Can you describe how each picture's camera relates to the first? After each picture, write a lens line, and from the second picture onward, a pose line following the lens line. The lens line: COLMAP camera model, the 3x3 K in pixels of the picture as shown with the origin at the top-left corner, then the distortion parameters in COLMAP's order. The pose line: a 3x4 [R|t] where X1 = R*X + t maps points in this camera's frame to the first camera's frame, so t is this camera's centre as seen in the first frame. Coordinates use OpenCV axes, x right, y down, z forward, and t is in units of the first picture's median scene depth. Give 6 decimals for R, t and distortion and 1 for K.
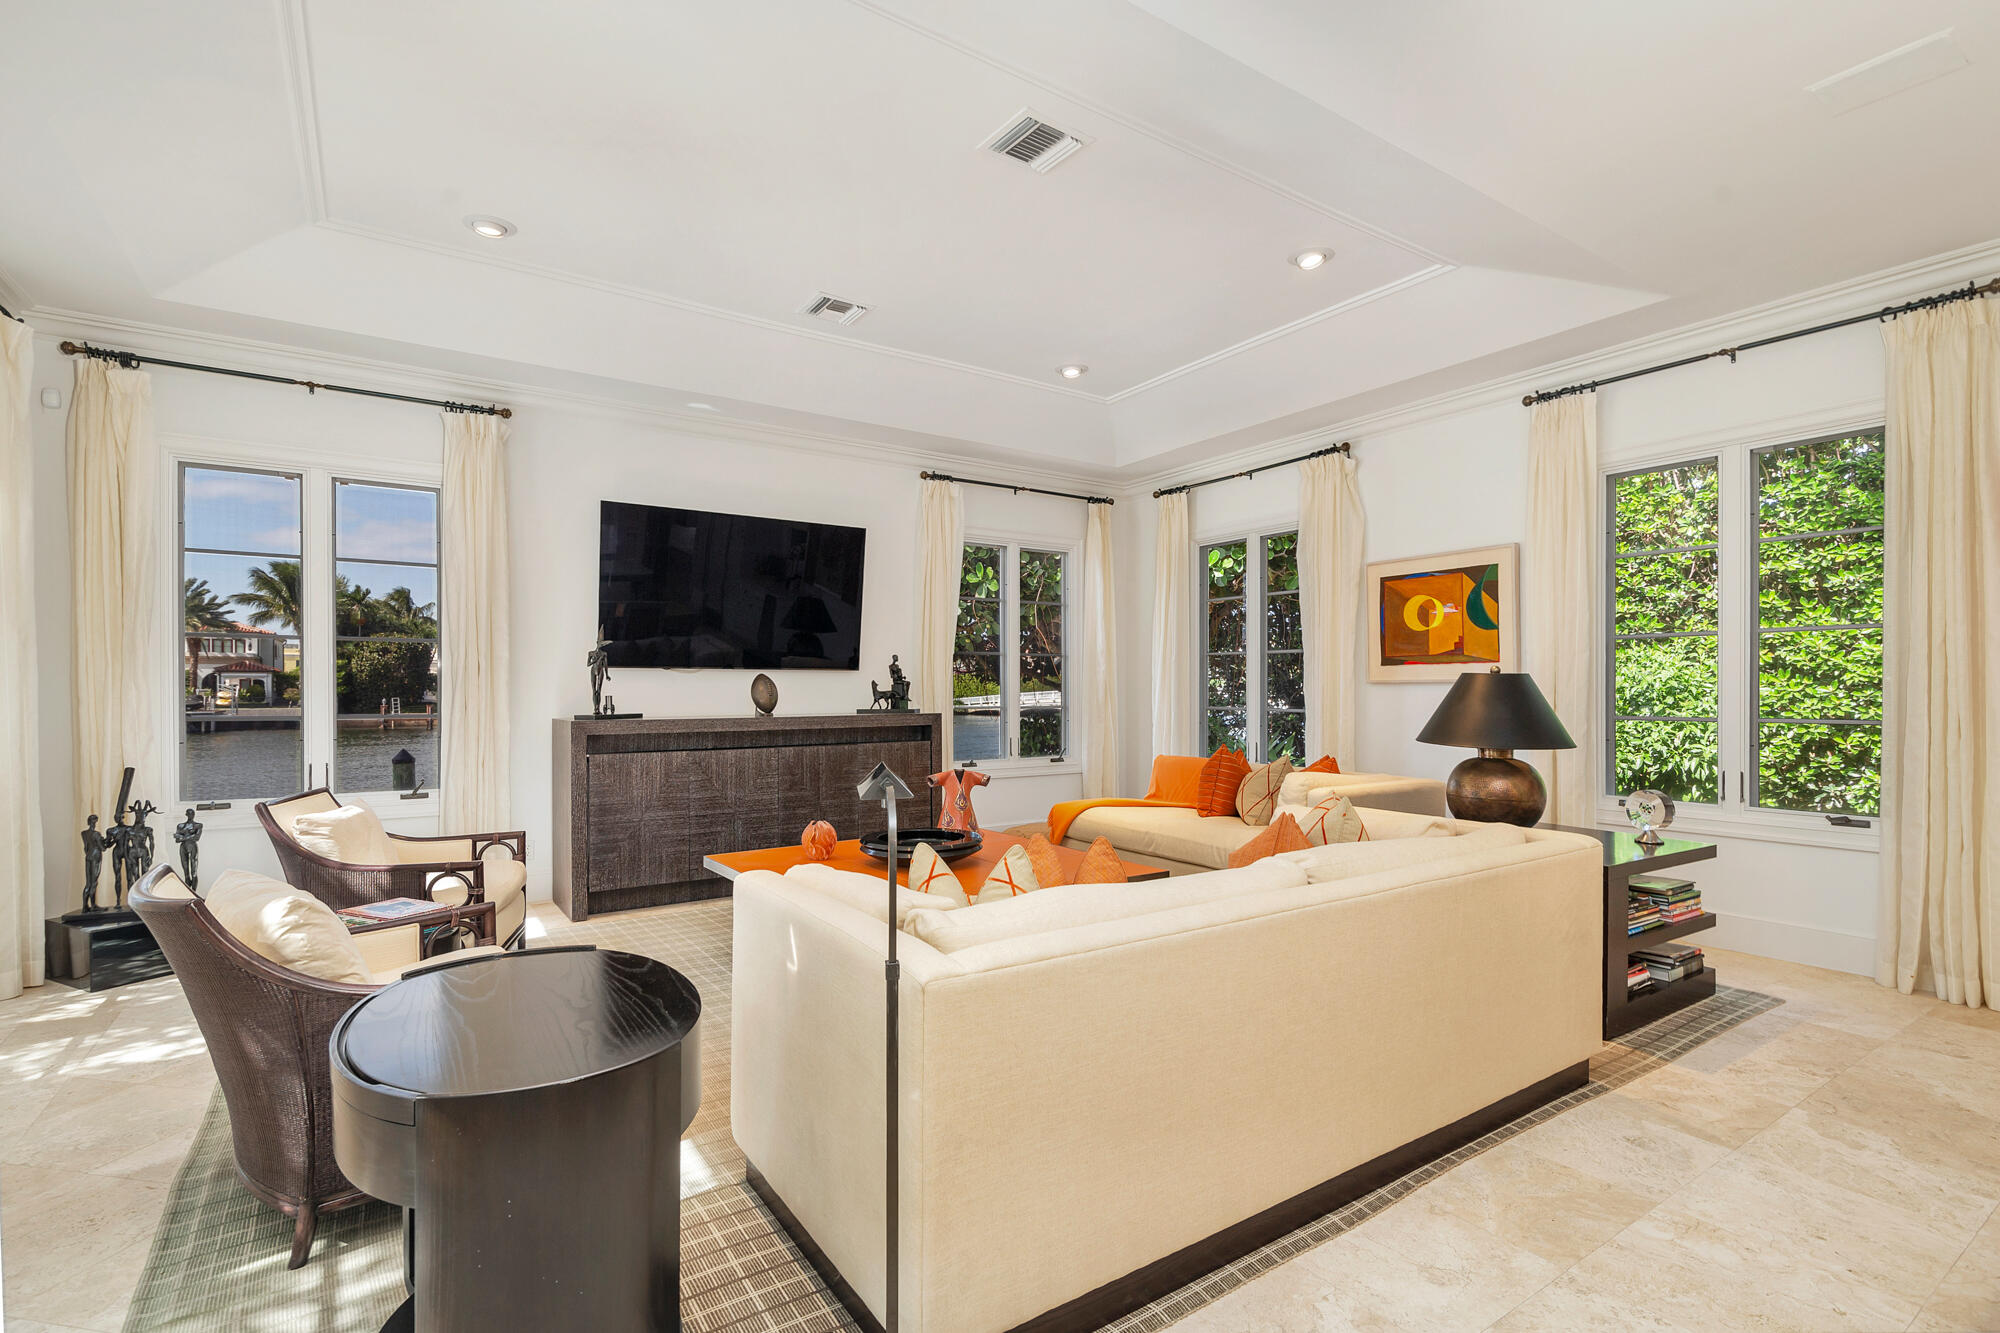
lens RADIAL K [[922.9, 0, 1001.2], [0, 922.9, 672.9], [0, 0, 1]] dist [0.004147, -0.001077]
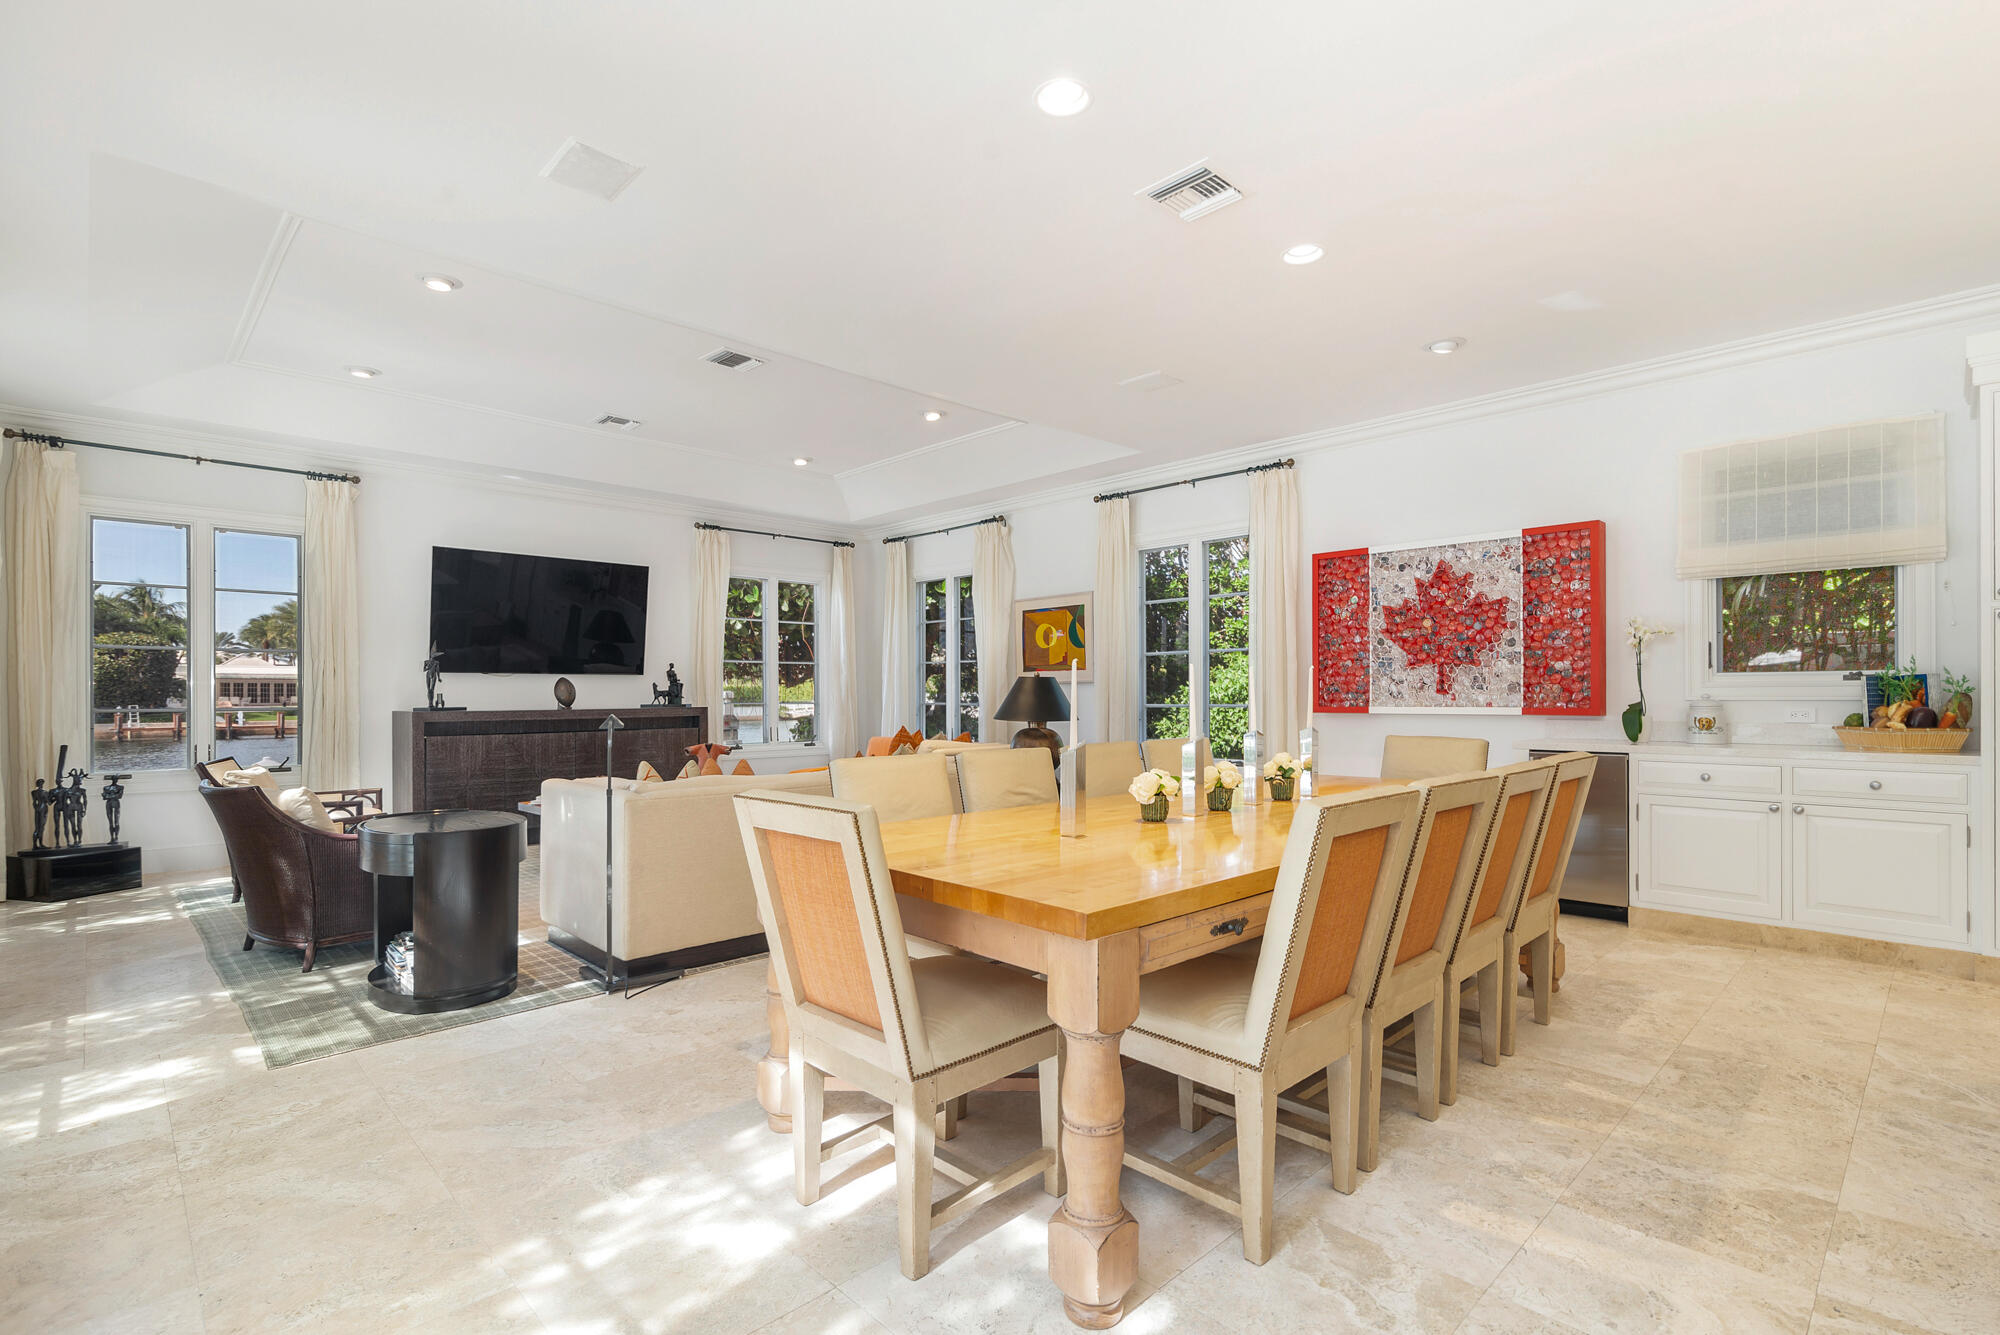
lens RADIAL K [[922.9, 0, 996.9], [0, 922.9, 674.5], [0, 0, 1]] dist [0.004147, -0.001077]
pose [[0.984162, 0.000845, 0.177270, 0.128724], [-0.000113, 0.999991, -0.004141, 0.002652], [-0.177272, 0.004055, 0.984153, -0.451643]]
